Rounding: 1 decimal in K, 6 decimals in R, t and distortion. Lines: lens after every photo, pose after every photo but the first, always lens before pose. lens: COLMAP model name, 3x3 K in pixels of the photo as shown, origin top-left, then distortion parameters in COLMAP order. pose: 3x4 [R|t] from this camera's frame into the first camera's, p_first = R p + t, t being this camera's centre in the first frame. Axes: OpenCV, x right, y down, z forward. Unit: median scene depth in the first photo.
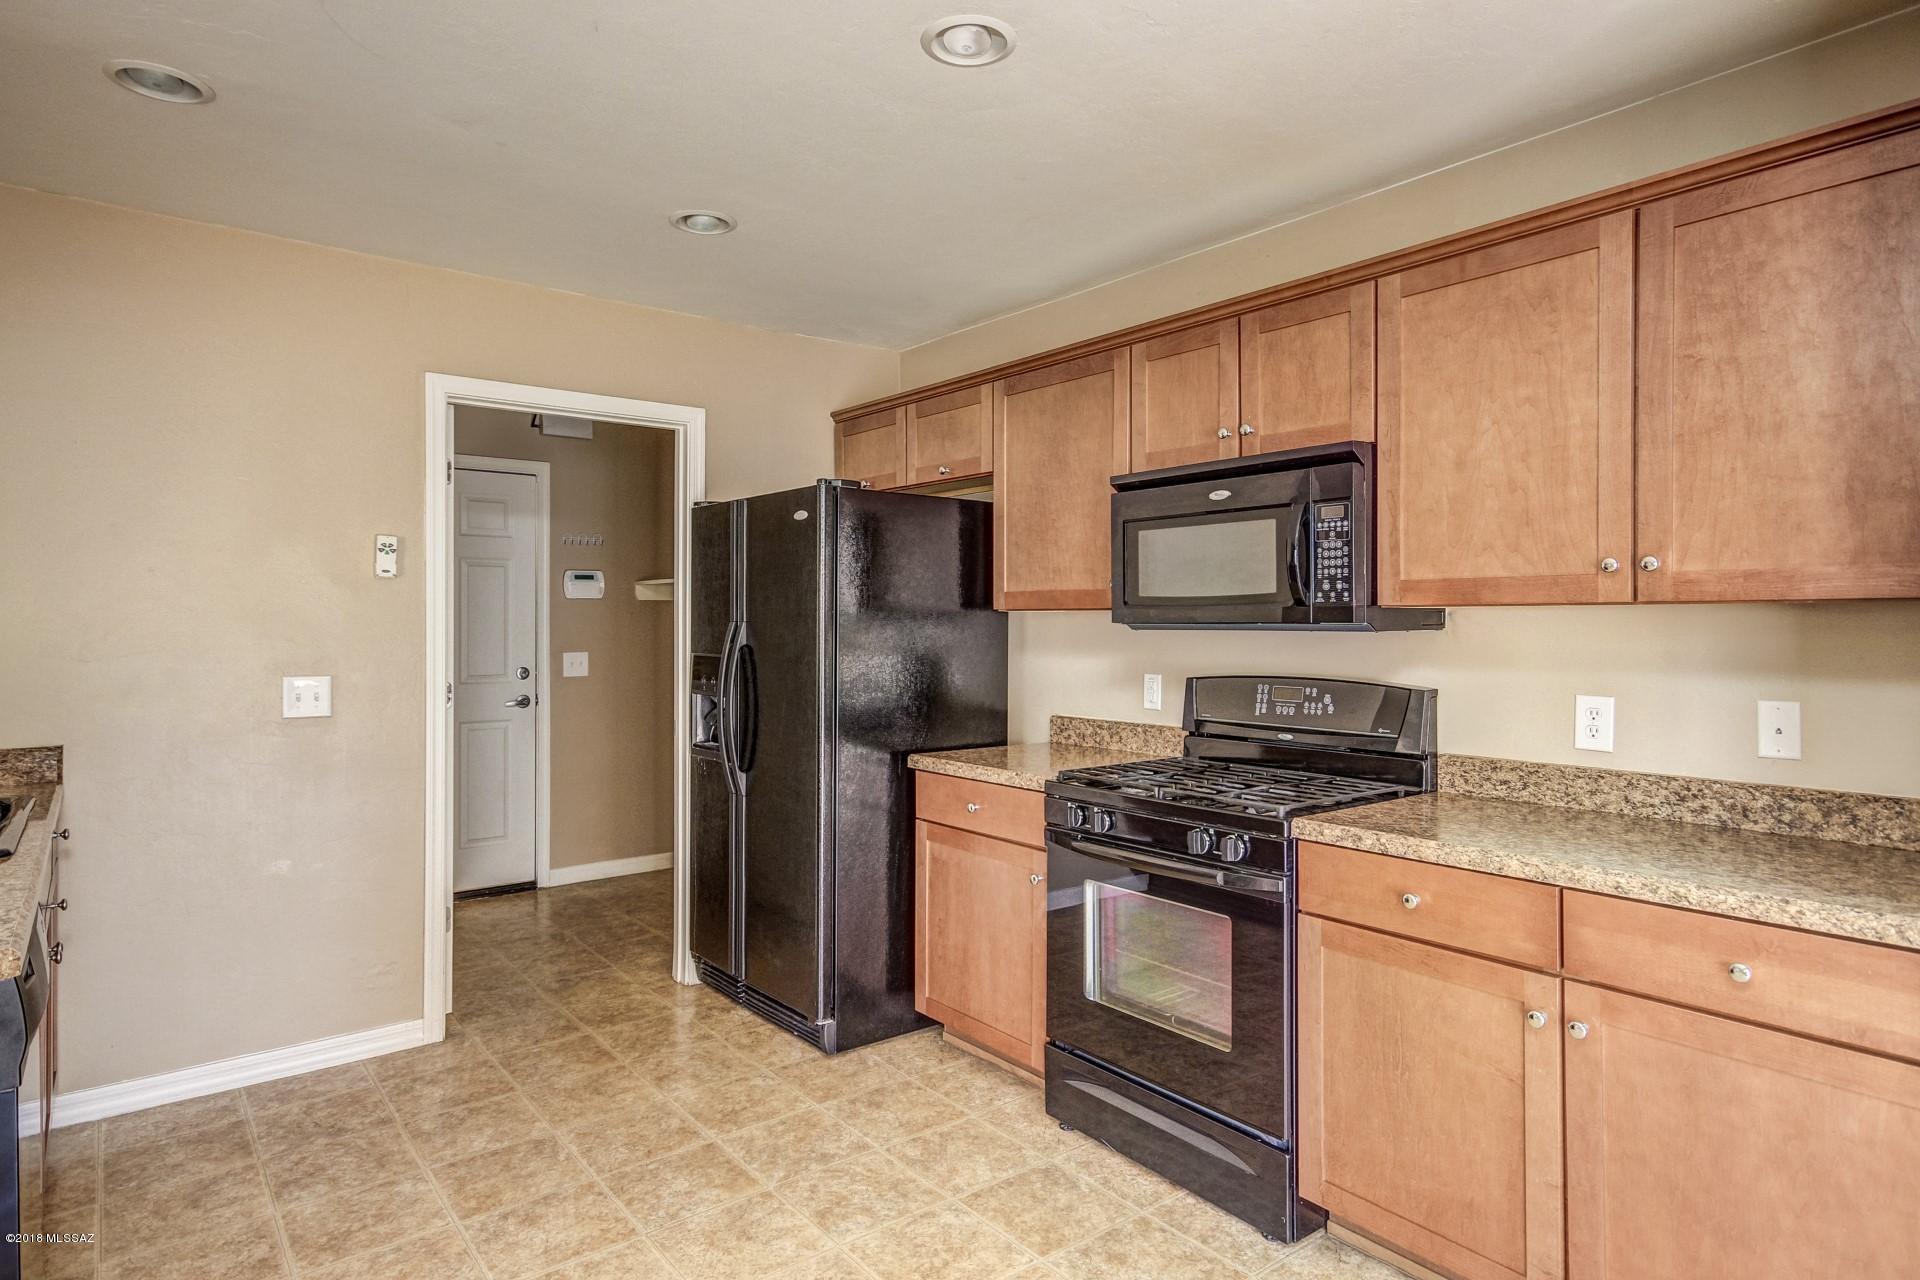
lens RADIAL K [[1087.0, 0, 955.6], [0, 1087.0, 625.8], [0, 0, 1]] dist [0.011161, 0.008502]
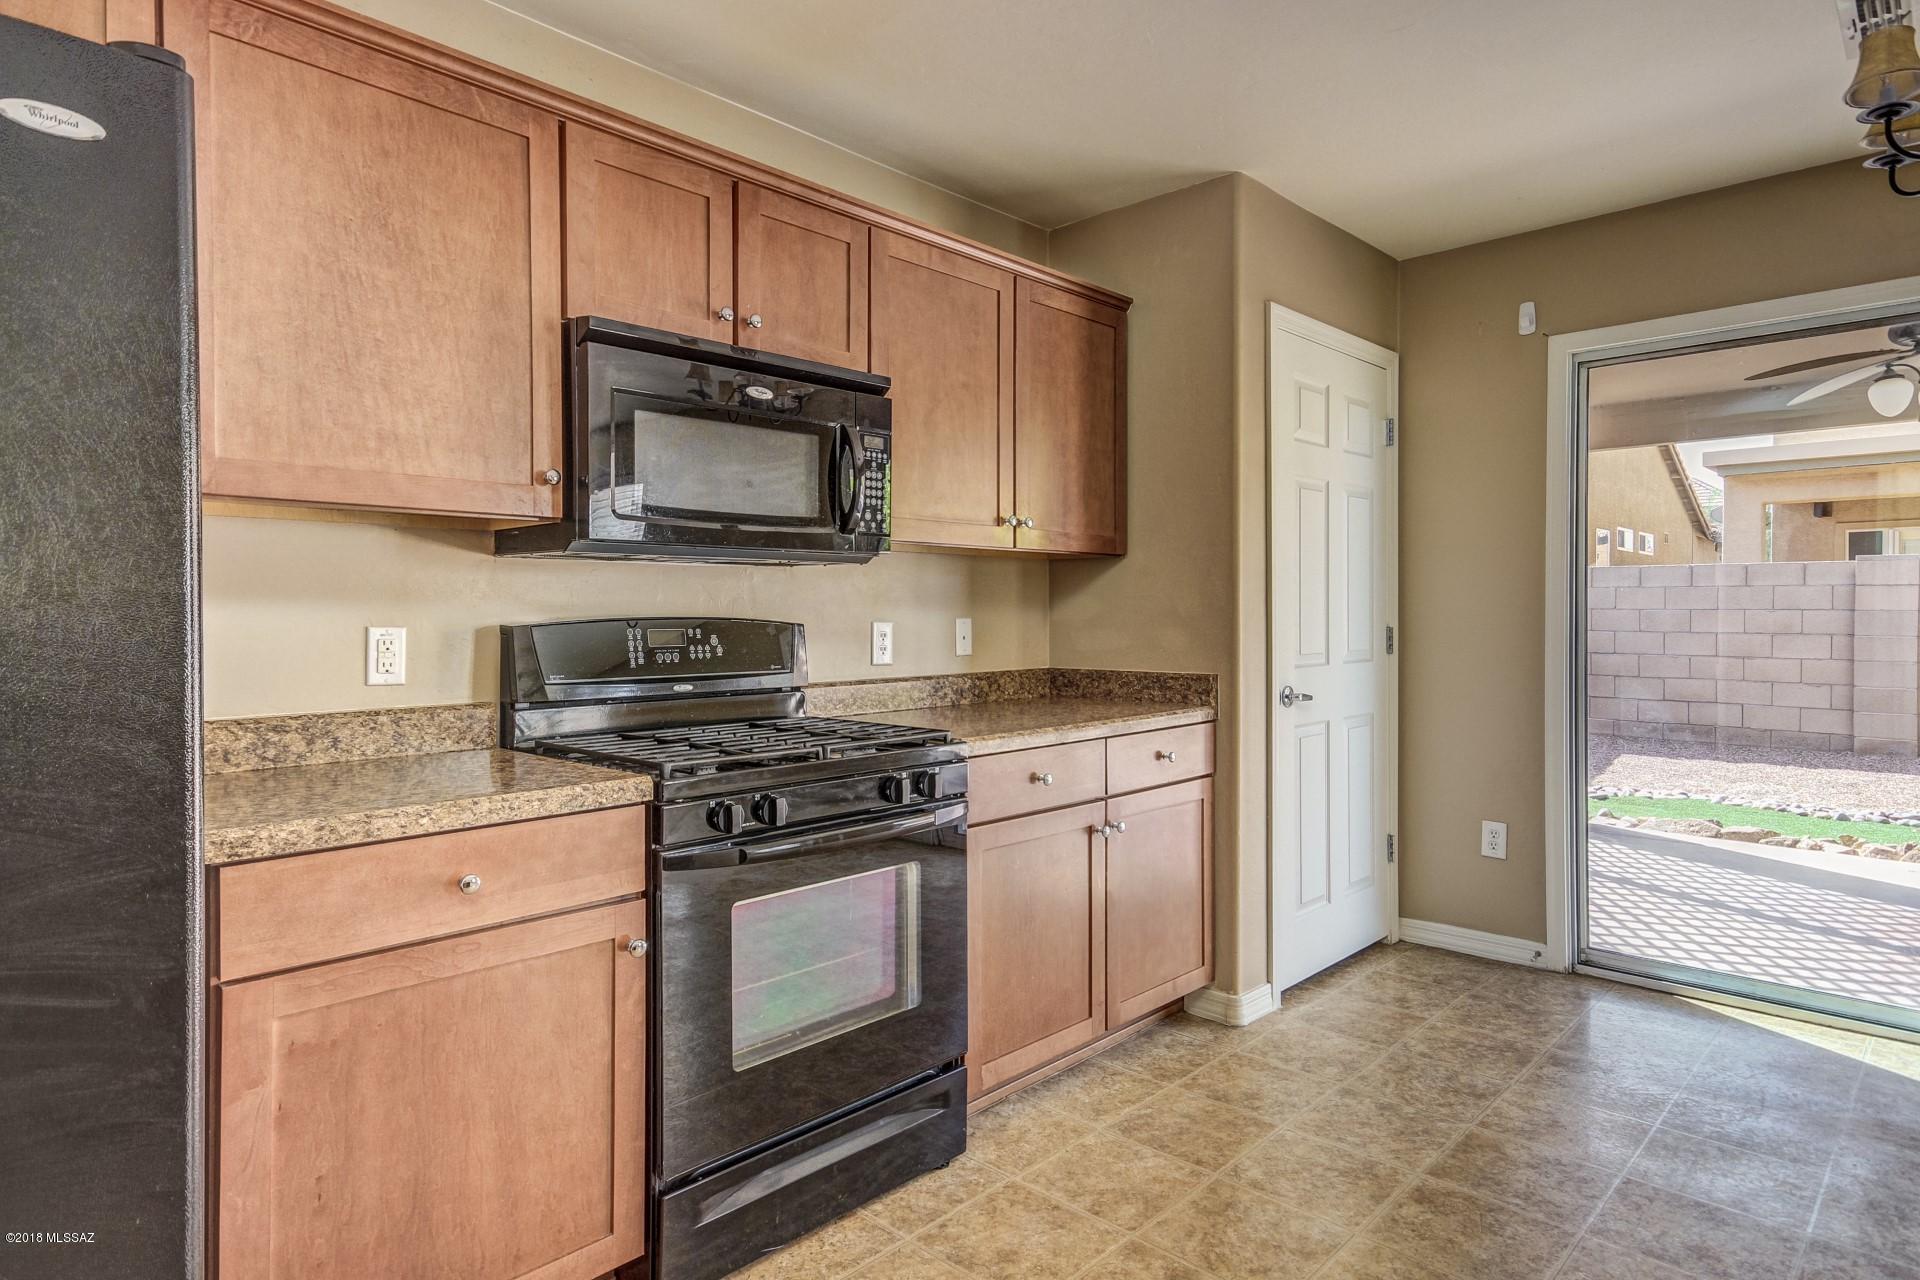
lens RADIAL K [[1087.0, 0, 967.2], [0, 1087.0, 617.9], [0, 0, 1]] dist [0.011161, 0.008502]
pose [[-0.148700, -0.005144, 0.988869, -0.656481], [0.005263, 0.999968, 0.005994, 0.051476], [-0.988868, 0.006096, -0.148668, 1.059025]]
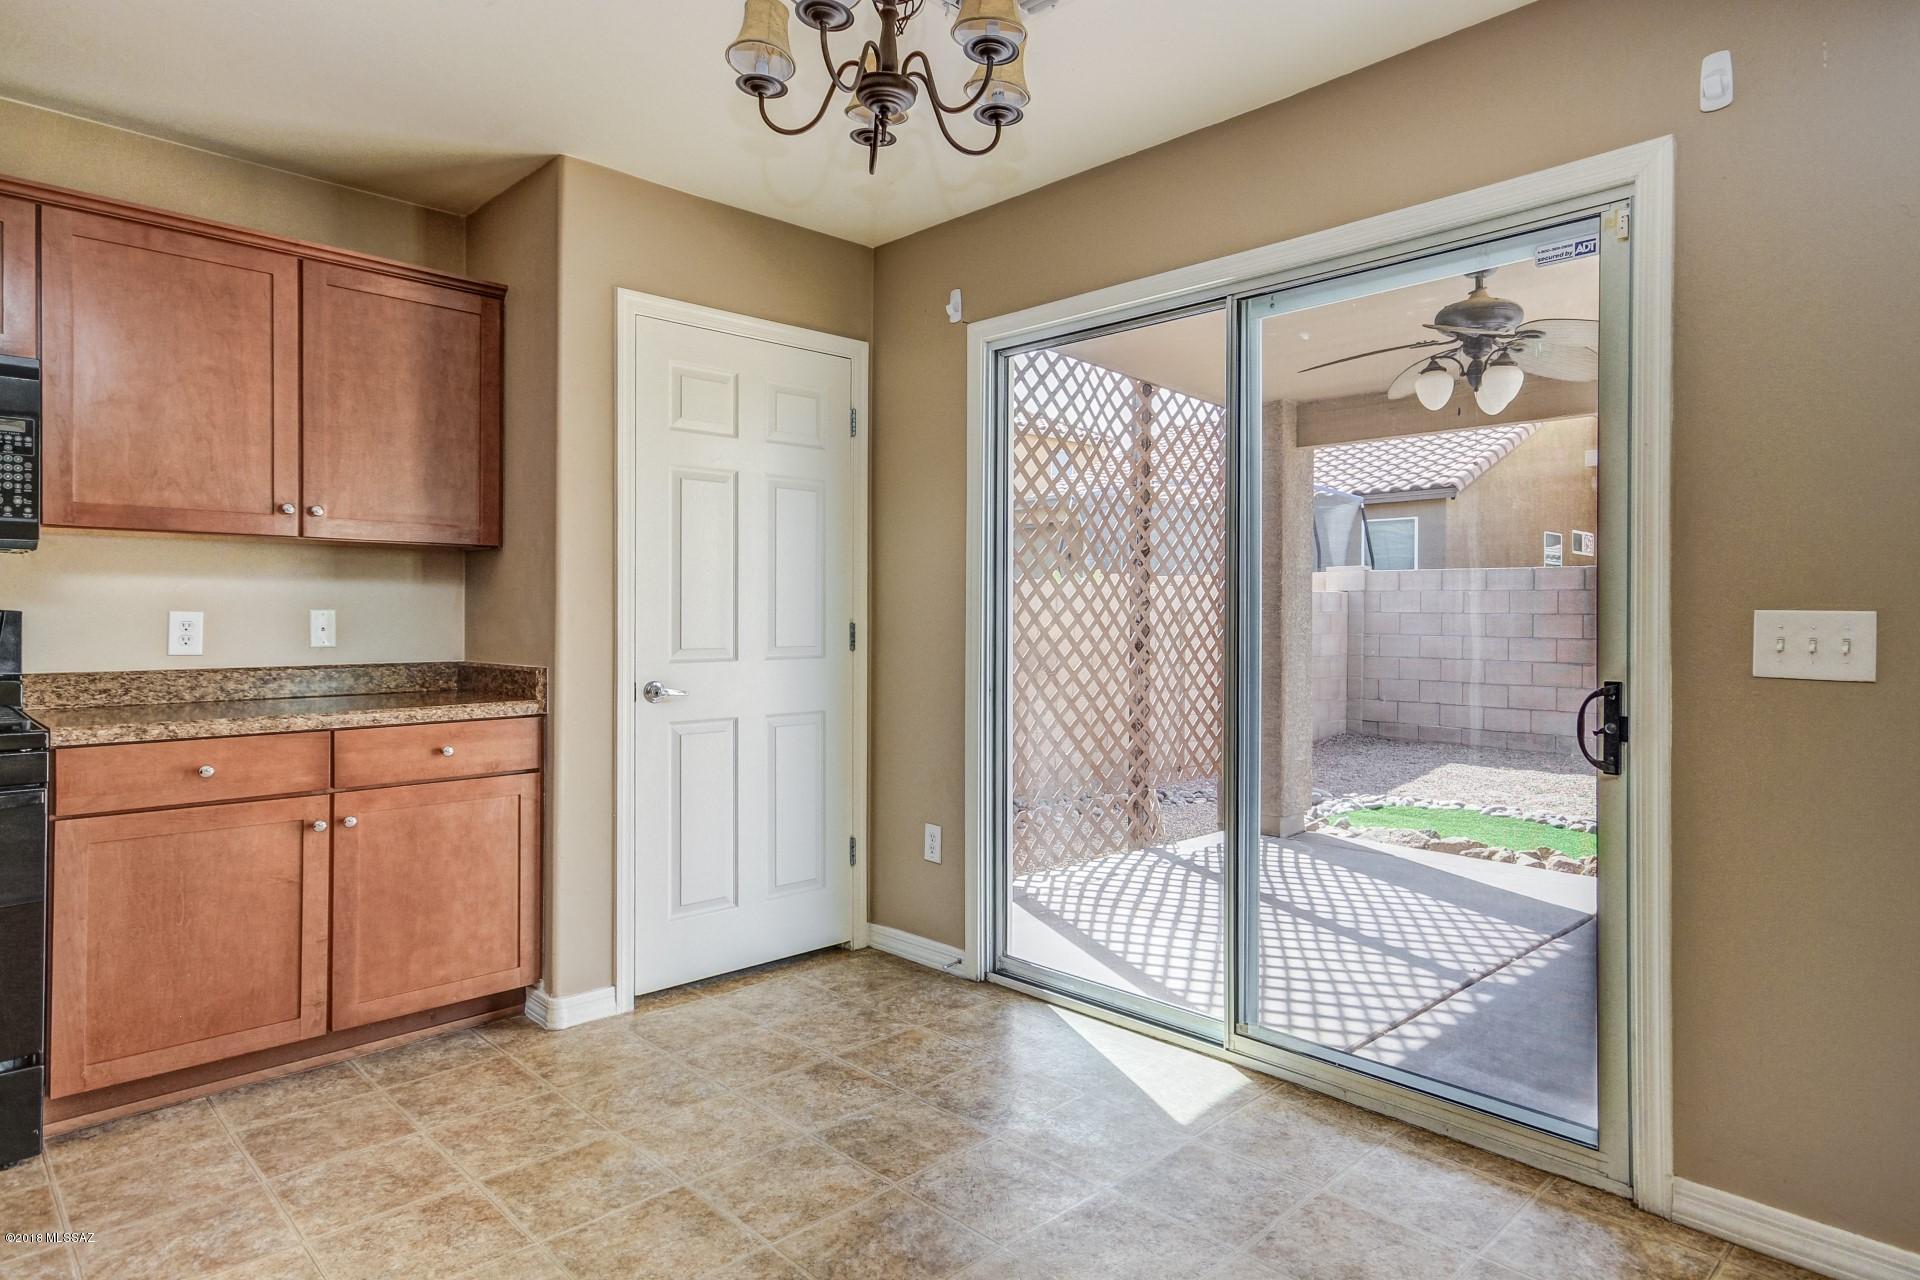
lens RADIAL K [[1087.0, 0, 957.0], [0, 1087.0, 617.4], [0, 0, 1]] dist [0.011161, 0.008502]
pose [[-0.107272, -0.000190, 0.994230, -0.729143], [-0.001244, 0.999999, 0.000056, 0.067772], [-0.994229, -0.001231, -0.107272, 0.253937]]
